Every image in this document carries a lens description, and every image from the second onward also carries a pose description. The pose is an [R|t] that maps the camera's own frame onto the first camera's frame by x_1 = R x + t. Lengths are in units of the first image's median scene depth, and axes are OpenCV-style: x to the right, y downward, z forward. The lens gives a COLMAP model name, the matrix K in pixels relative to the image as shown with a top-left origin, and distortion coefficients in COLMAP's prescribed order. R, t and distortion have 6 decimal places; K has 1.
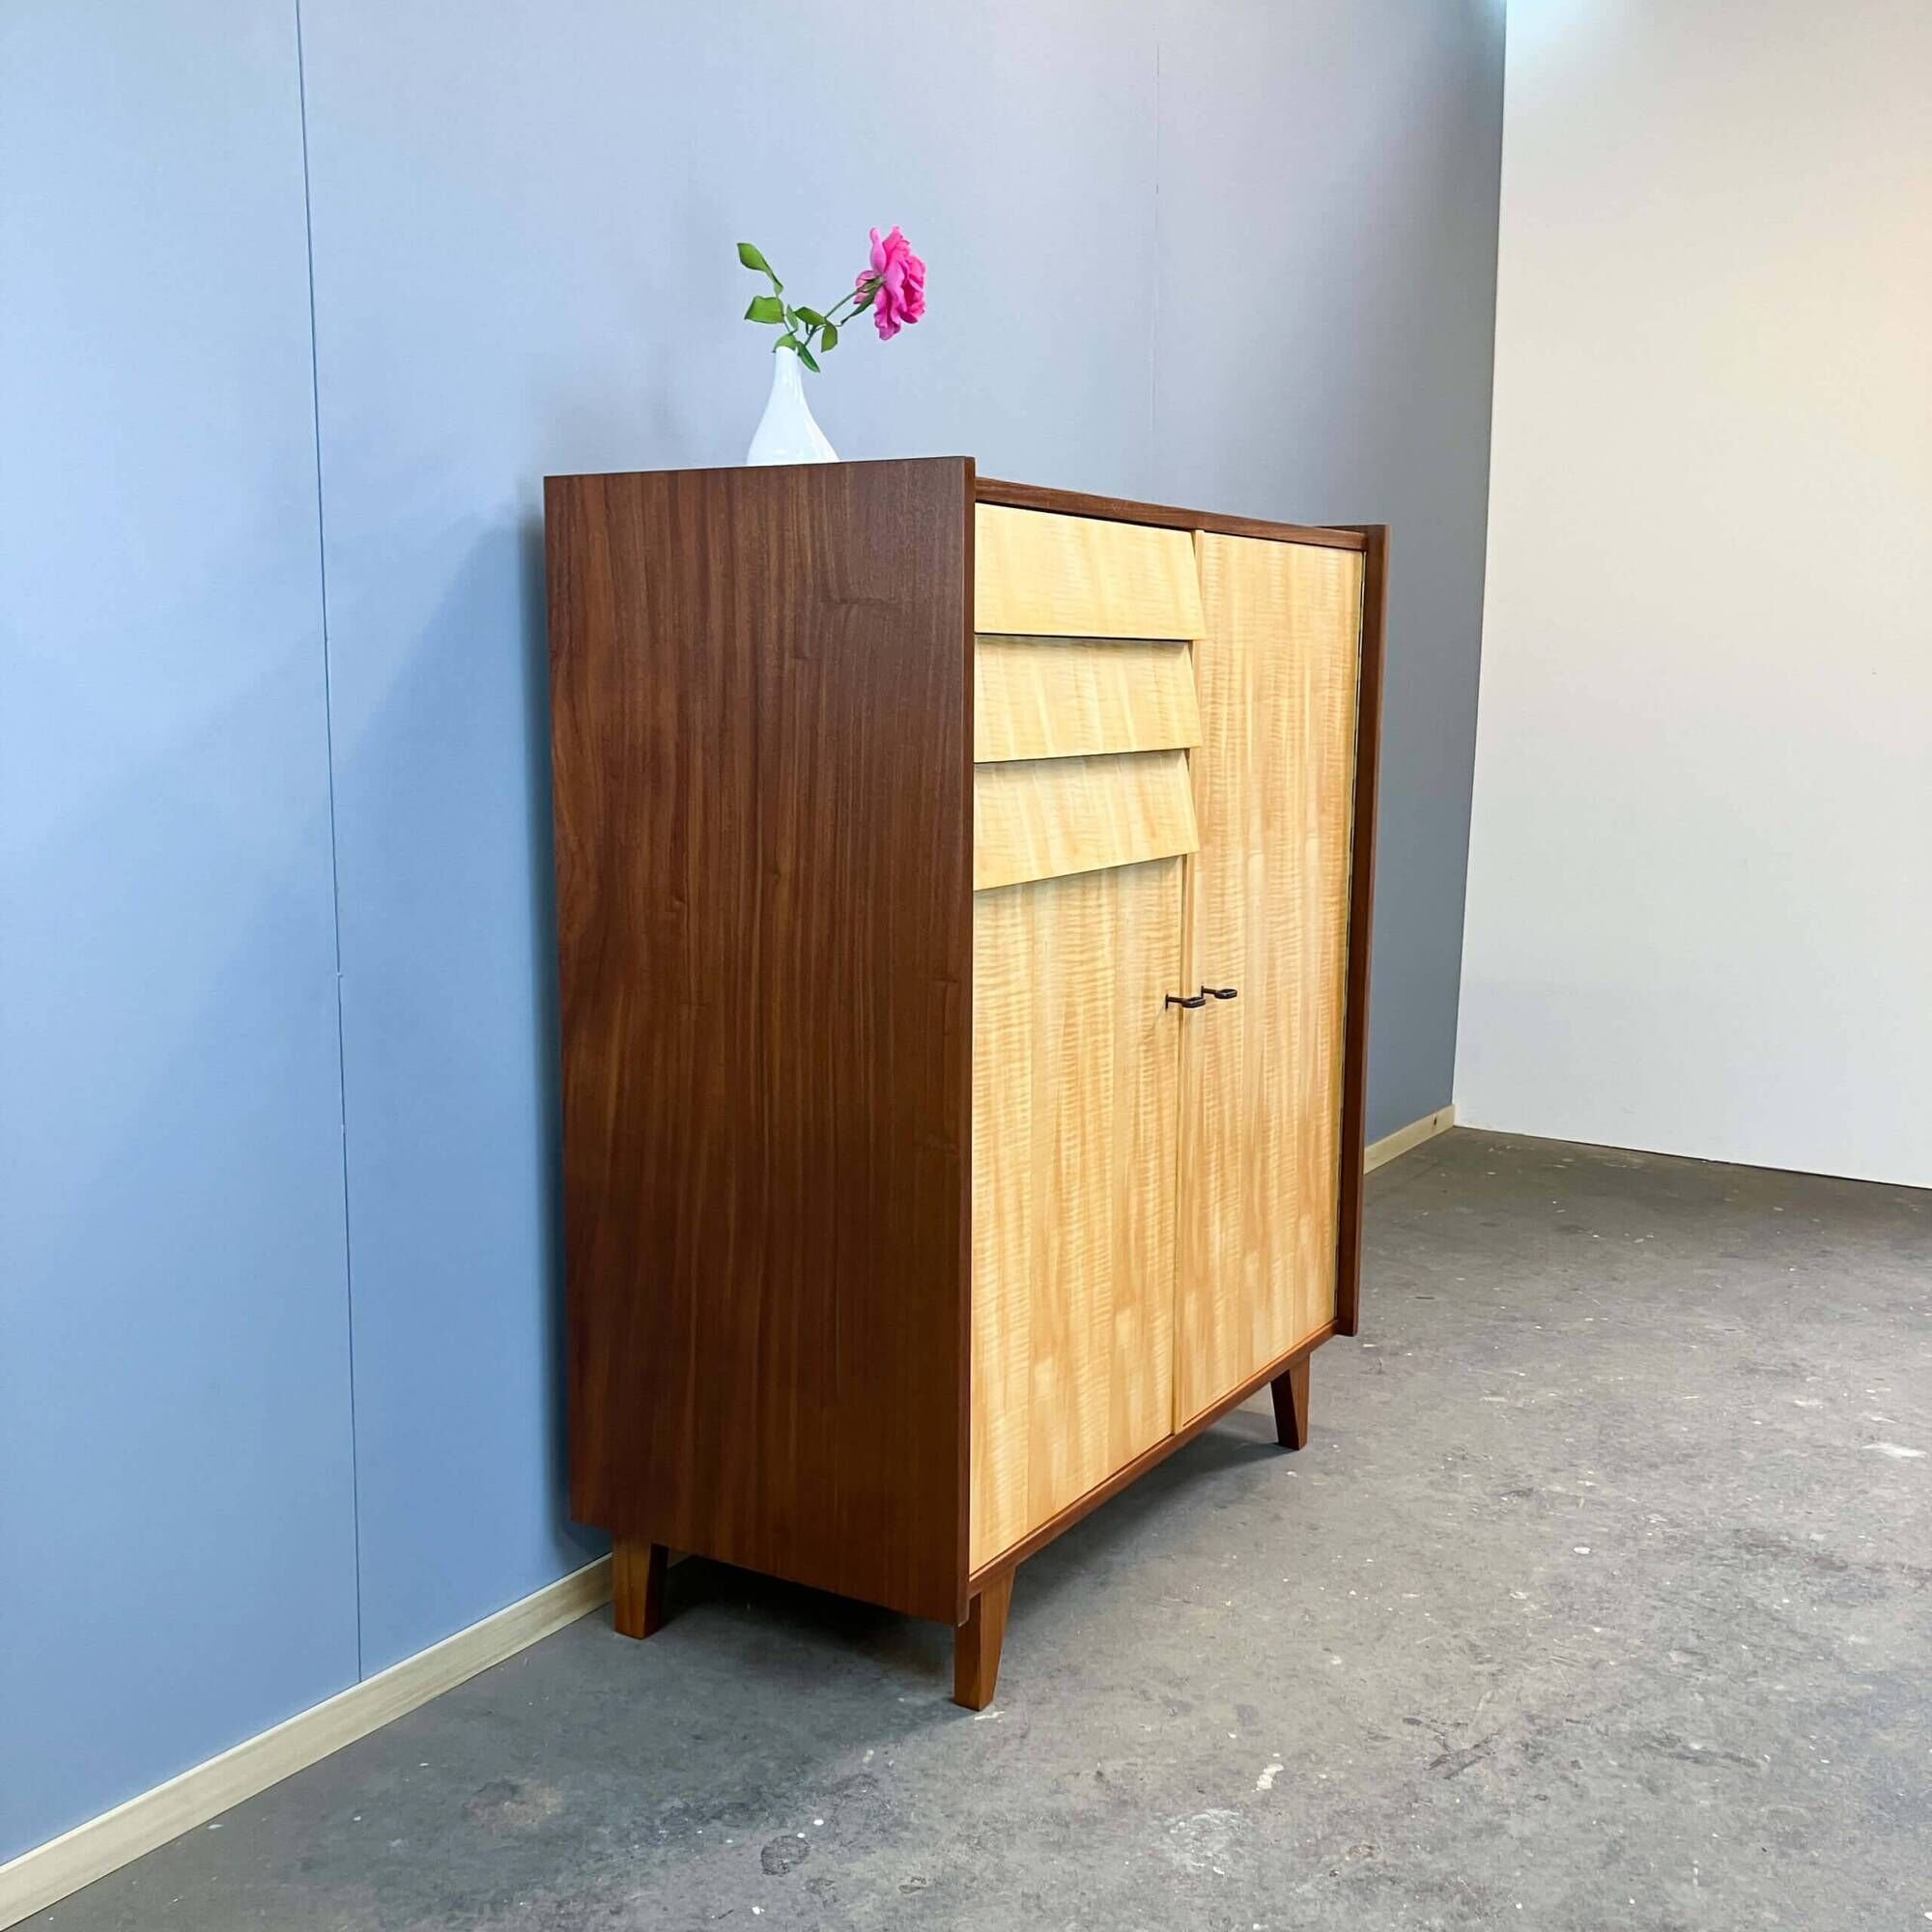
lens RADIAL K [[2108.1, 0, 966.6], [0, 2108.1, 1001.4], [0, 0, 1]] dist [0.085086, -0.195699]
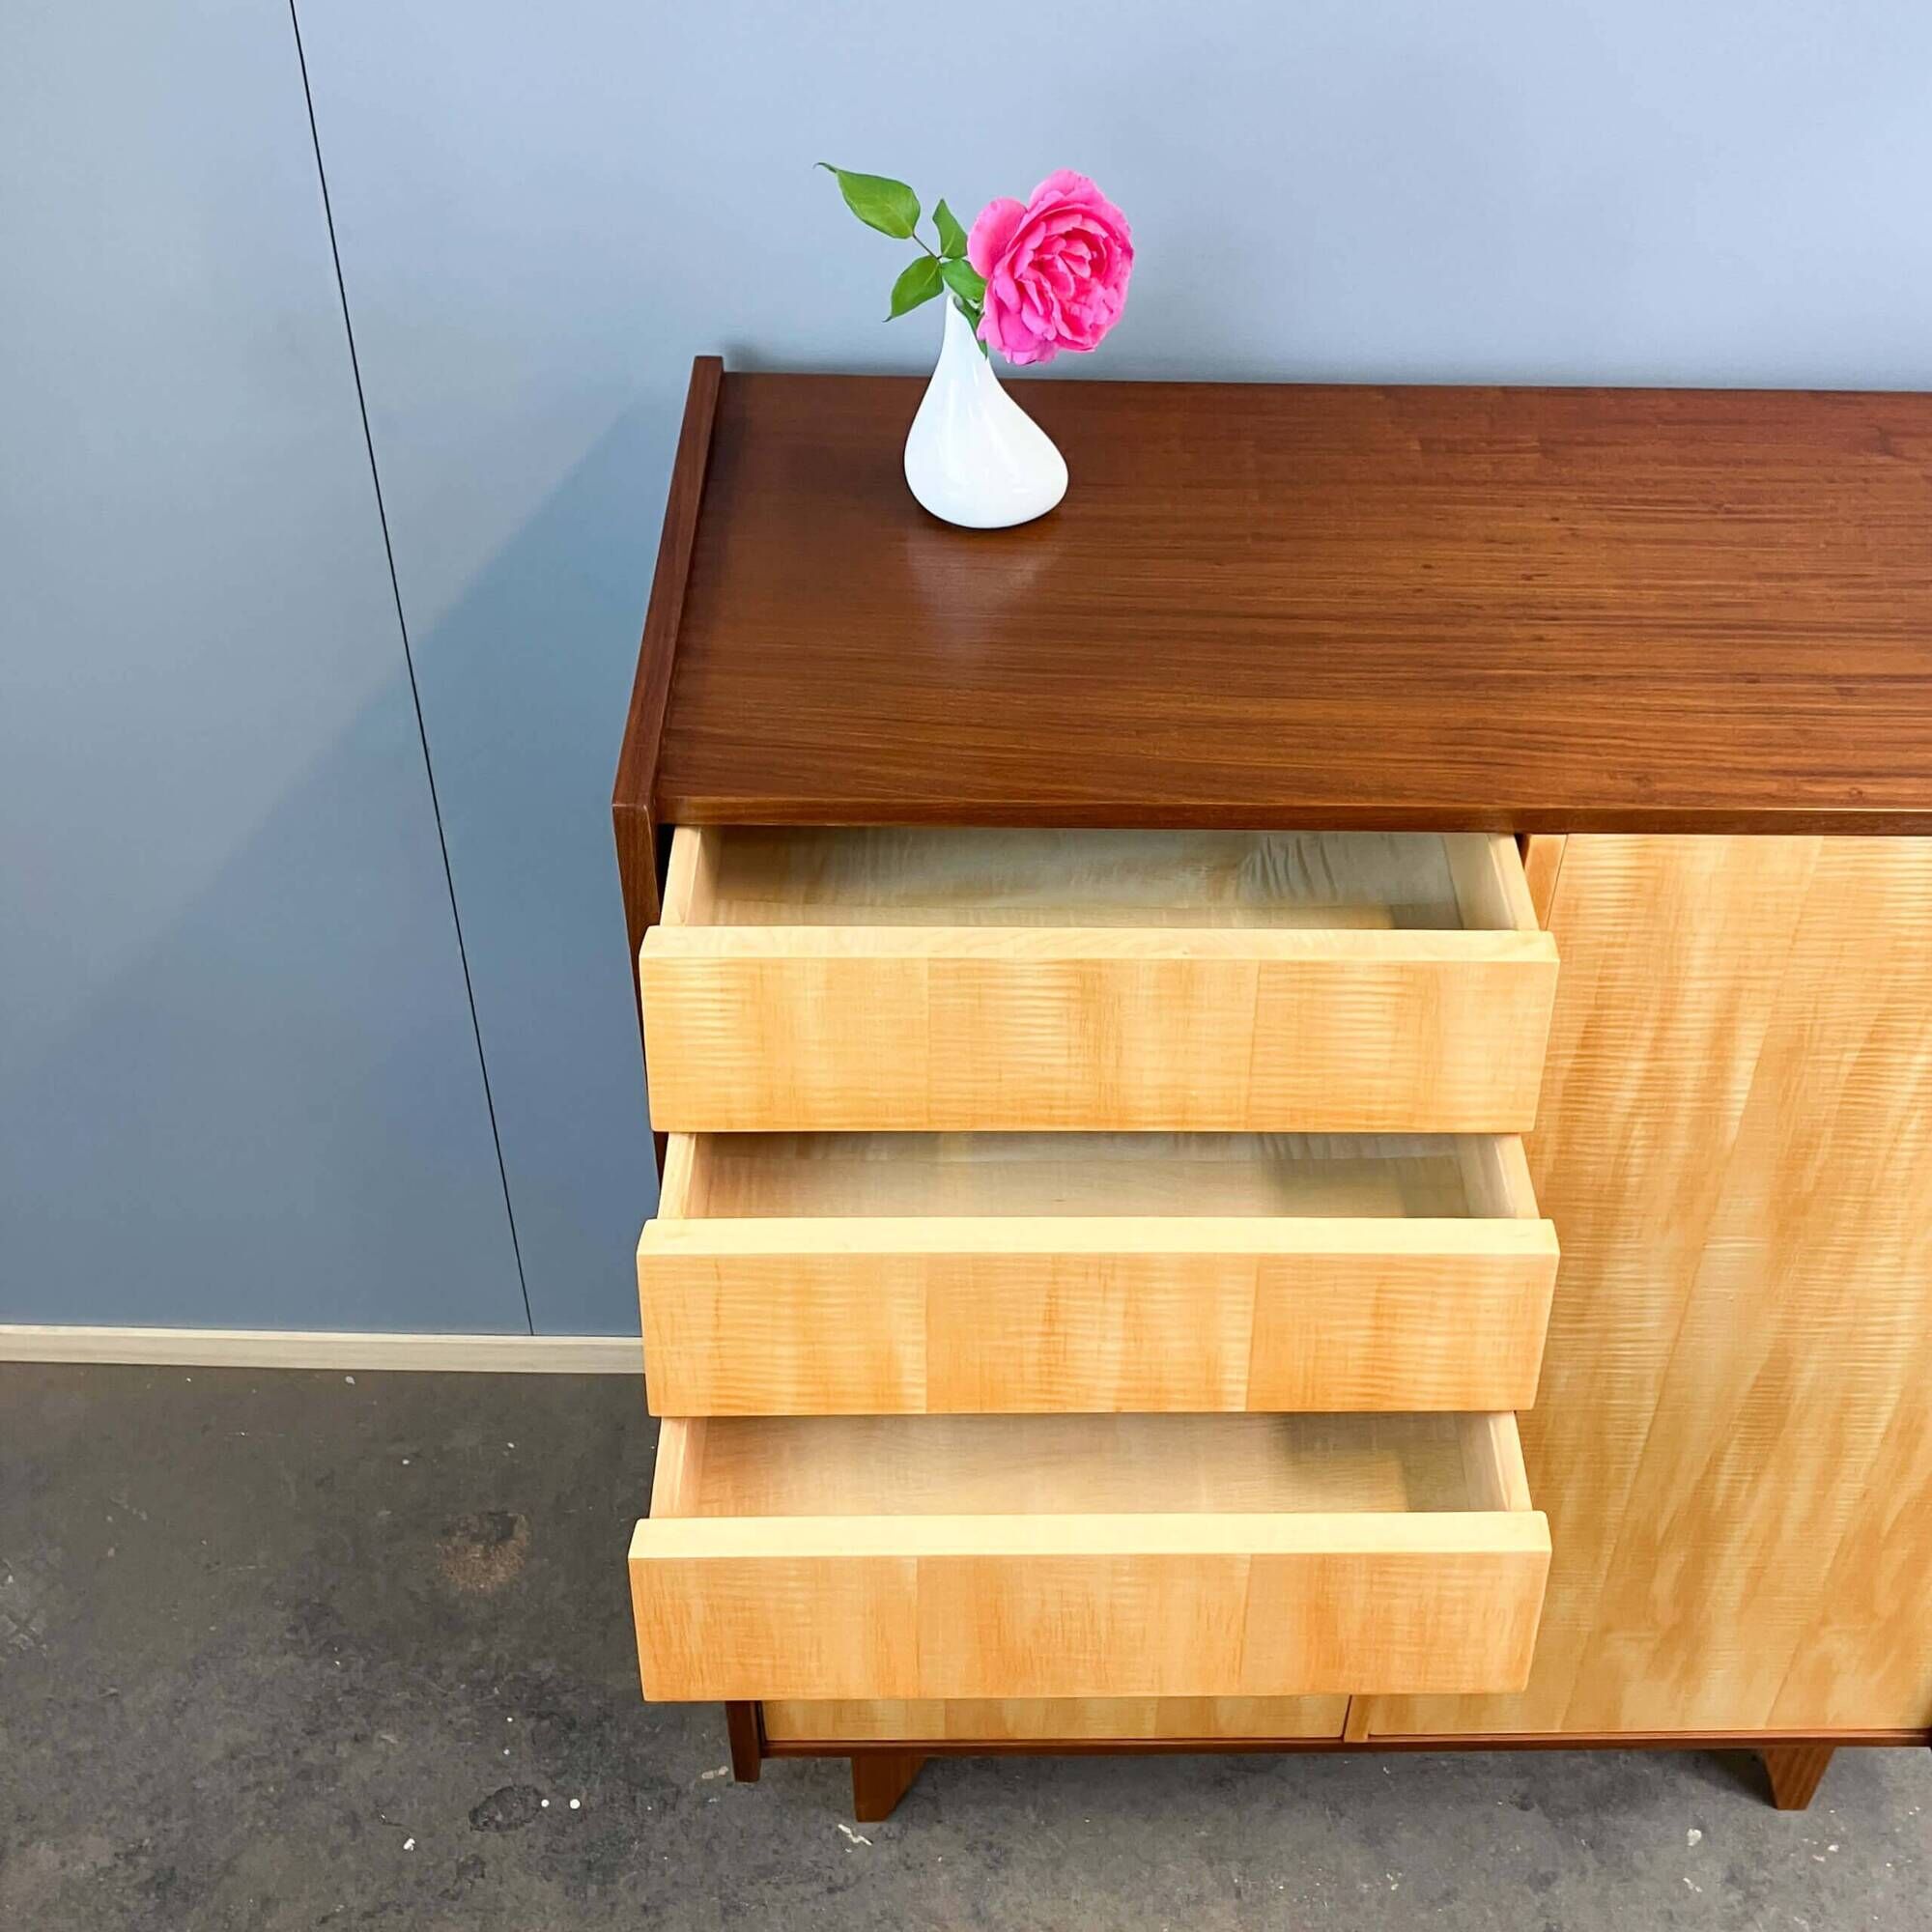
lens RADIAL K [[2344.1, 0, 1095.3], [0, 2344.1, 877.6], [0, 0, 1]] dist [0.004374, 0.017765]
pose [[0.542970, 0.570659, -0.616062, 0.436889], [-0.165317, 0.791906, 0.587840, -0.568738], [0.823319, -0.217334, 0.524321, 0.645649]]
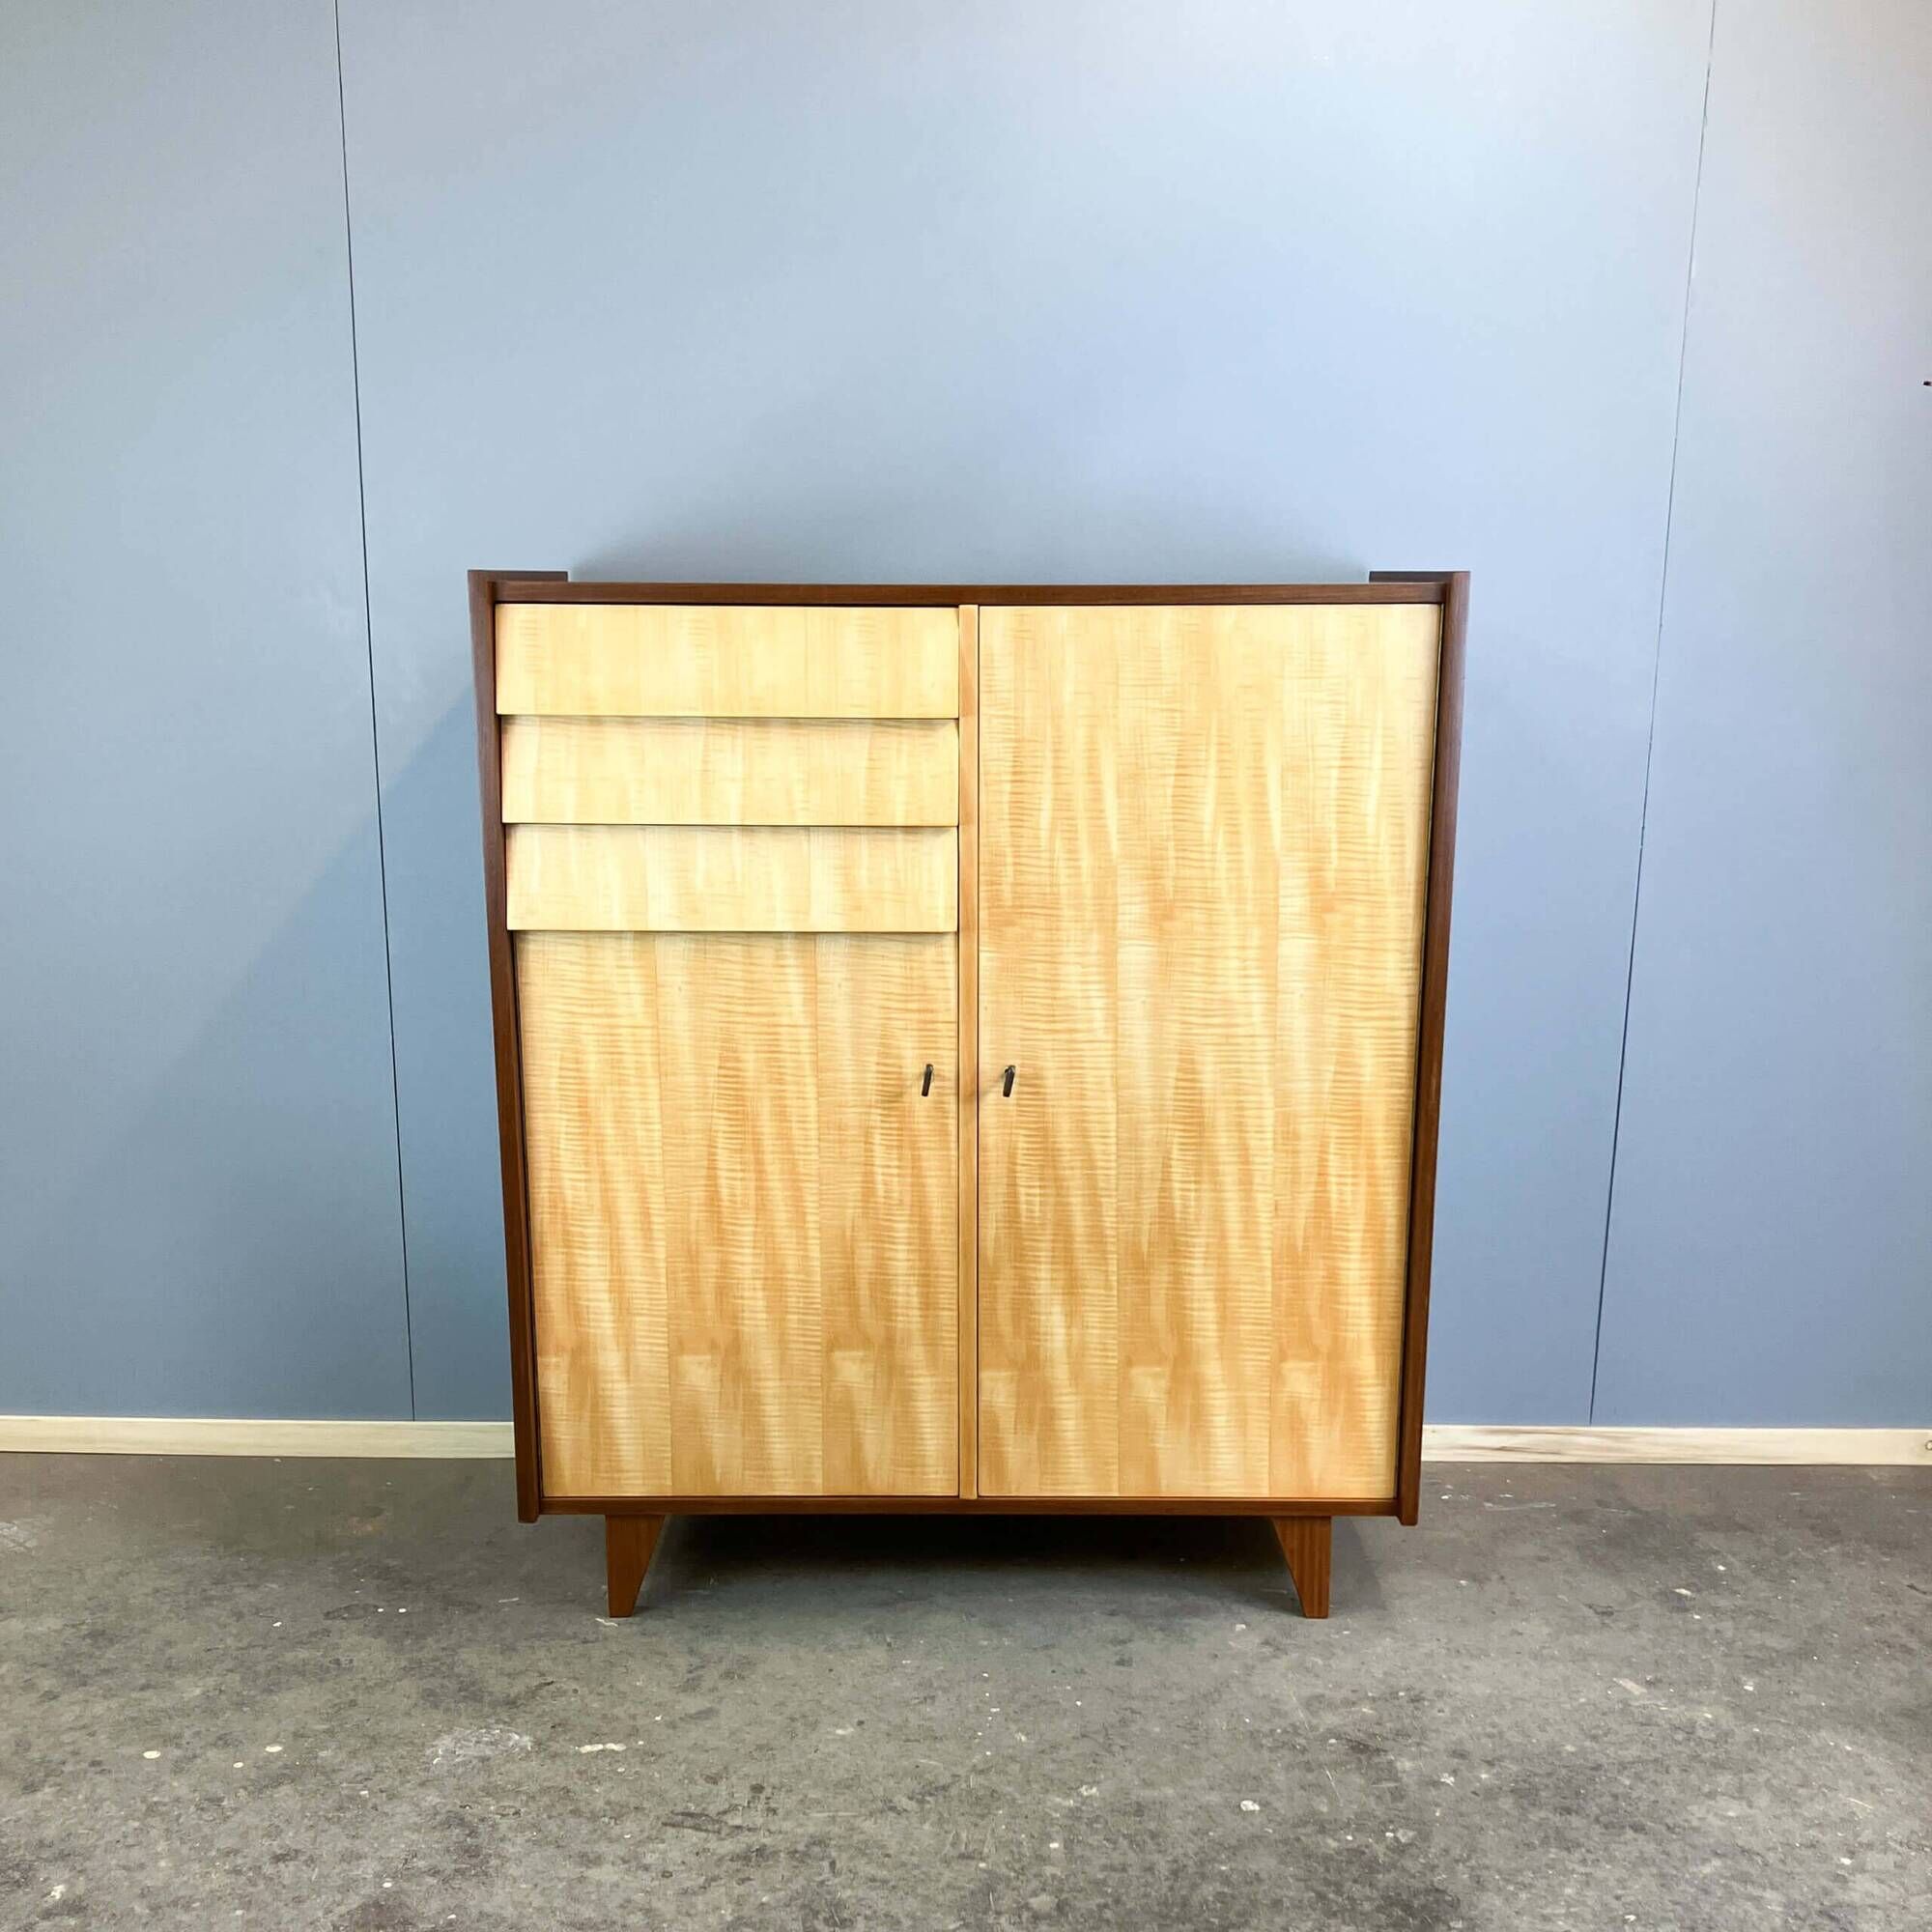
lens RADIAL K [[2144.0, 0, 954.9], [0, 2144.0, 1127.3], [0, 0, 1]] dist [0.160224, -0.447528]
pose [[0.513177, 0.205096, -0.833418, 1.054760], [-0.132672, 0.978314, 0.159060, -0.153407], [0.847967, 0.028945, 0.529259, 0.506388]]
